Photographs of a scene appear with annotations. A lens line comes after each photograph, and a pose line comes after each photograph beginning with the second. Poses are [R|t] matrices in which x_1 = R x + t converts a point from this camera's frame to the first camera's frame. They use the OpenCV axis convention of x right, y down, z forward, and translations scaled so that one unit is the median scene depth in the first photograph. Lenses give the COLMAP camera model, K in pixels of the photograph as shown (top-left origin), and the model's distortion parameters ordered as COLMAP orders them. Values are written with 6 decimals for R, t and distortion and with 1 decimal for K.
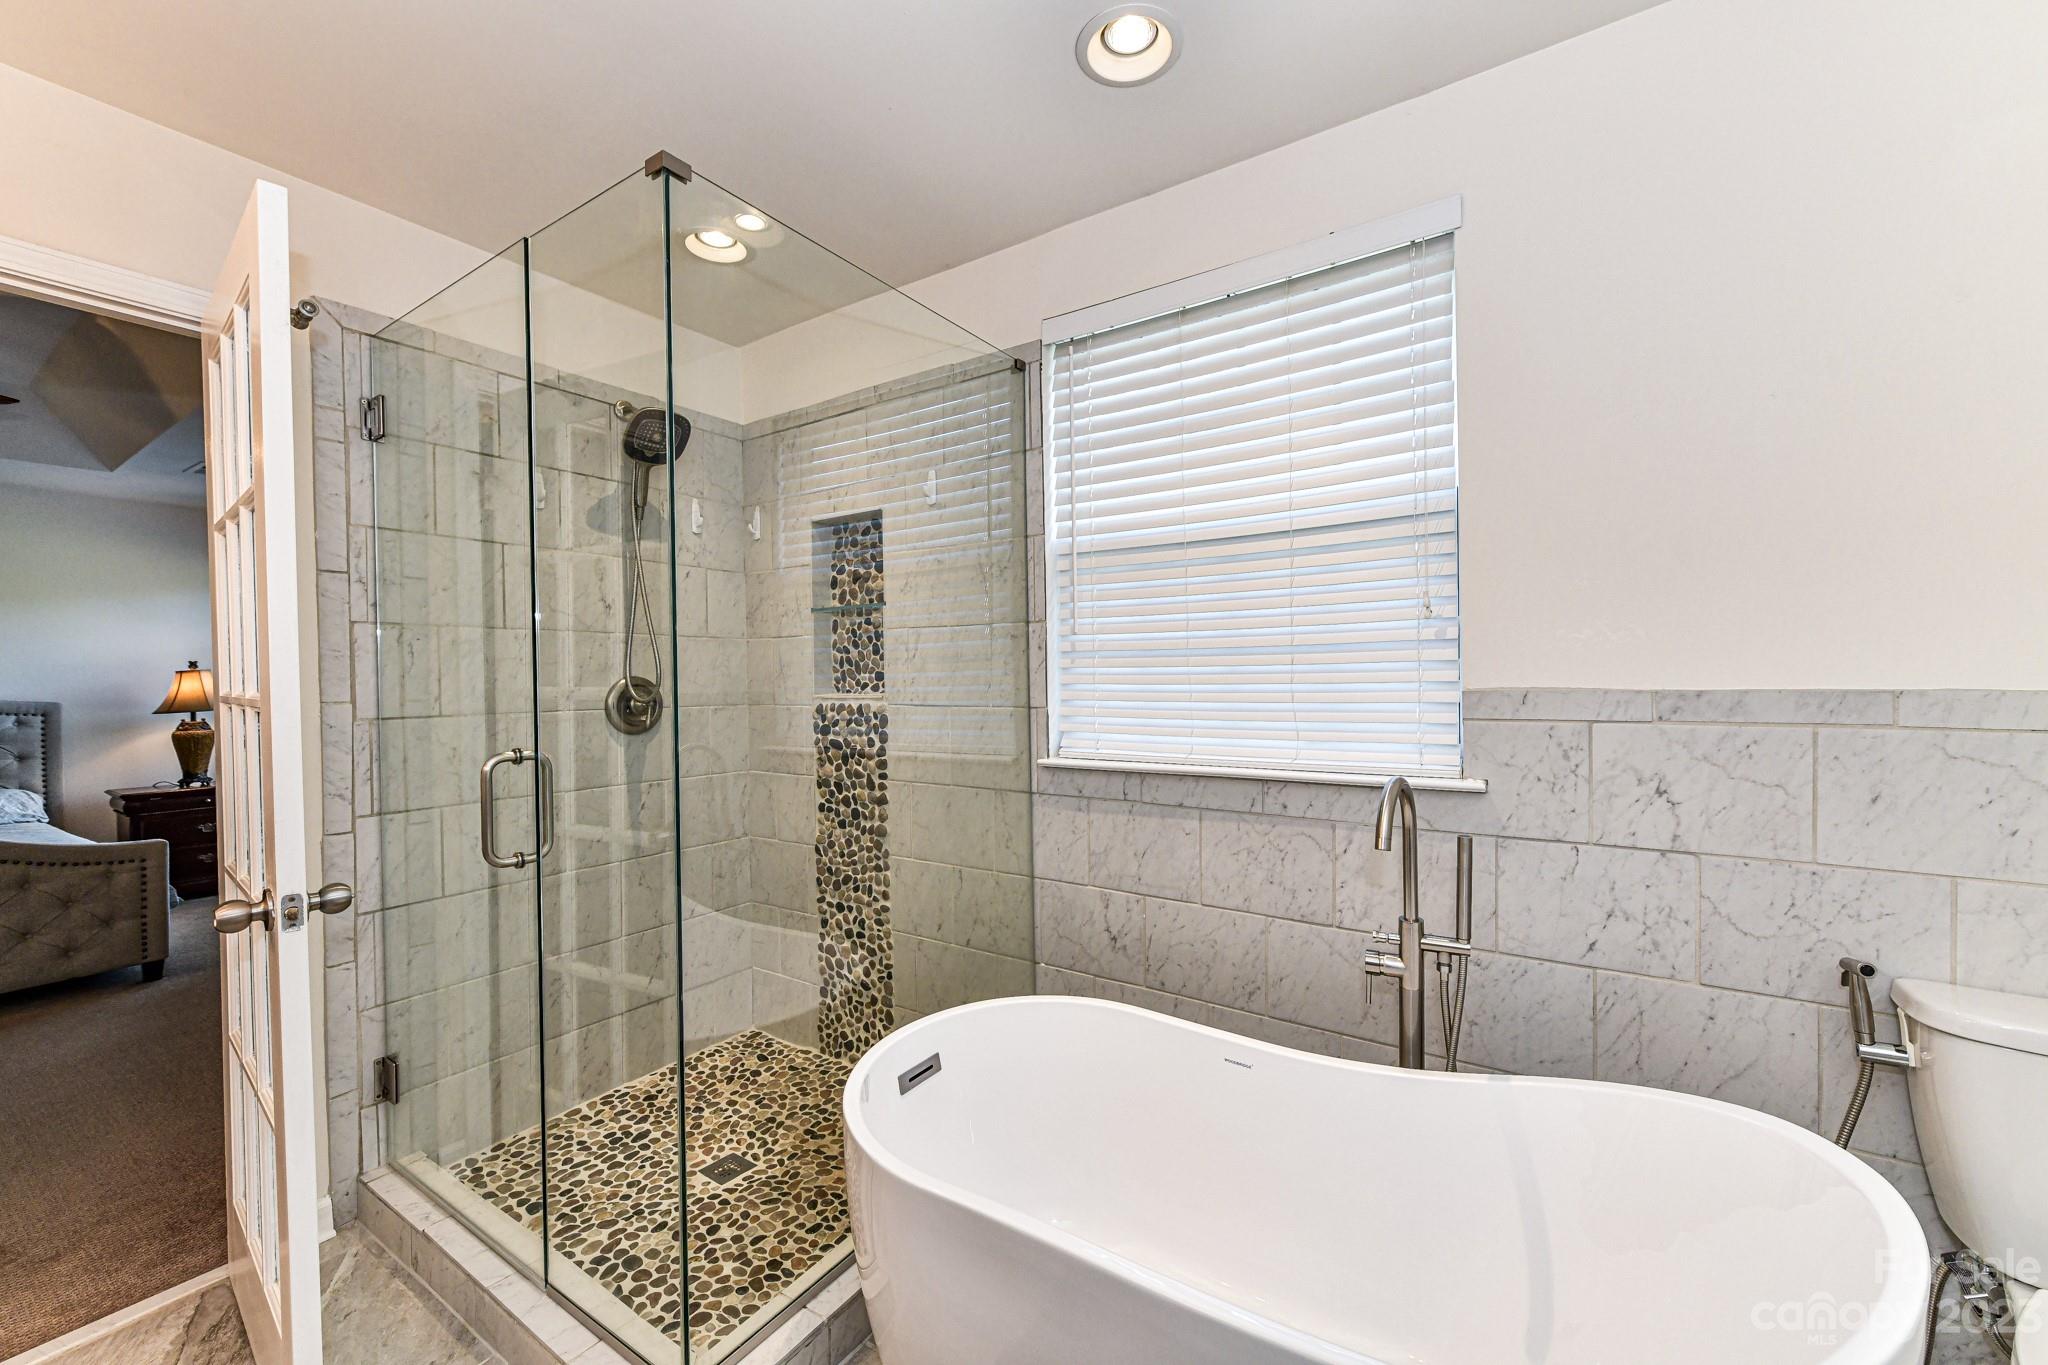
lens RADIAL K [[829.9, 0, 1024.0], [0, 829.9, 682.5], [0, 0, 1]] dist [0.001420, 0.000066]
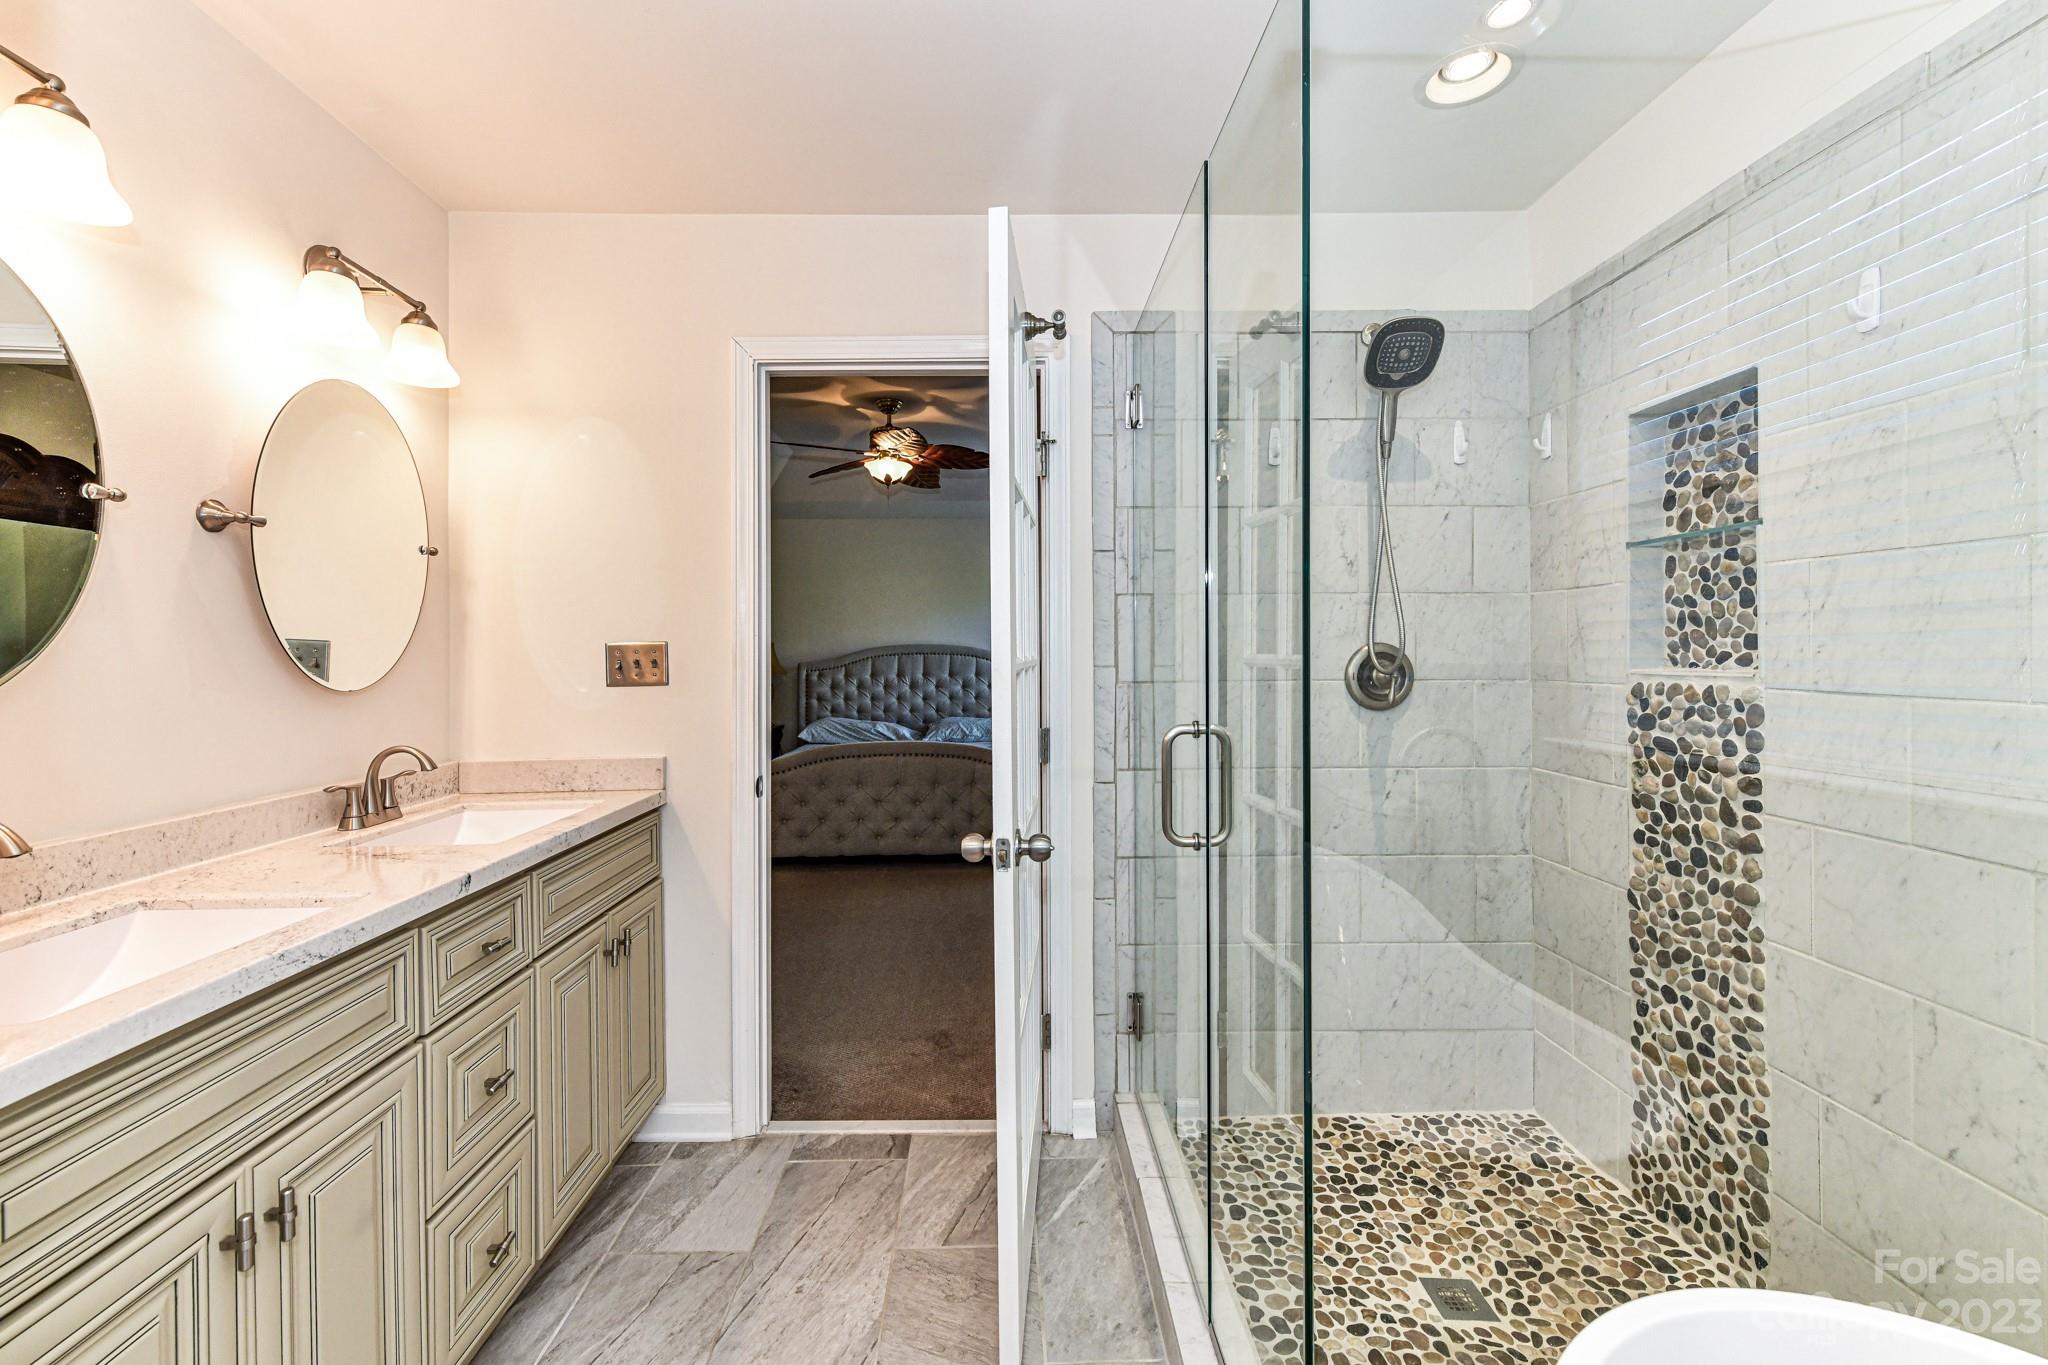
lens RADIAL K [[835.1, 0, 996.1], [0, 835.1, 654.2], [0, 0, 1]] dist [0.001348, -0.001030]
pose [[0.564562, 0.009257, -0.825339, 0.020576], [-0.003530, 0.999955, 0.008801, -0.001620], [0.825383, -0.002055, 0.564569, 0.191906]]
